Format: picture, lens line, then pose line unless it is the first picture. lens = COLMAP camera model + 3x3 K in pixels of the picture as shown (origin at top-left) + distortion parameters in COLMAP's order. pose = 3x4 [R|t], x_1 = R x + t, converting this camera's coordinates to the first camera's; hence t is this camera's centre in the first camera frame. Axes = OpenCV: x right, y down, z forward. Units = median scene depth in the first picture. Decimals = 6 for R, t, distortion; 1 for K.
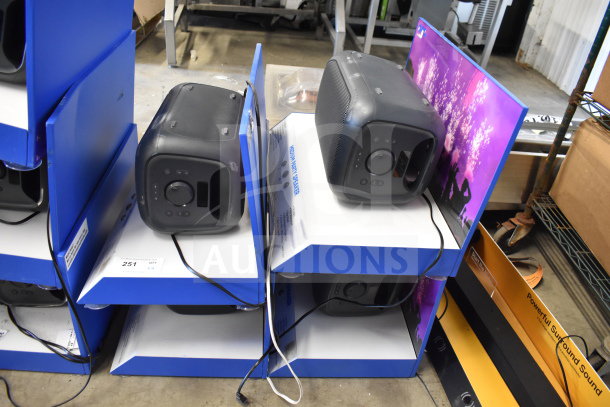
lens RADIAL K [[508.5, 0, 305.9], [0, 508.5, 202.9], [0, 0, 1]] dist [-0.009637, -0.001807]
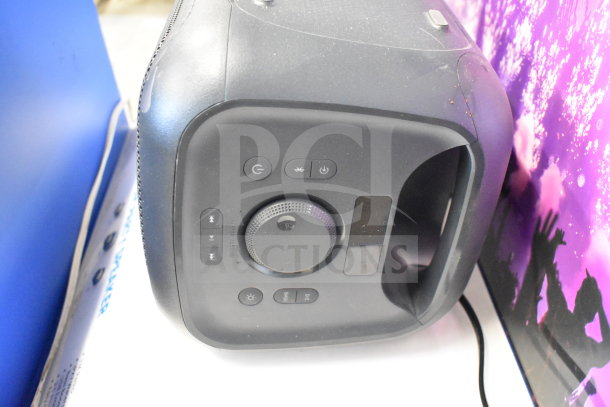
lens RADIAL K [[642.5, 0, 303.9], [0, 642.5, 204.1], [0, 0, 1]] dist [-0.013878, 0.000000]
pose [[0.994247, -0.057281, -0.090509, 0.178546], [0.060288, 0.997705, 0.030839, -0.103995], [0.088535, -0.036118, 0.995418, 0.593144]]
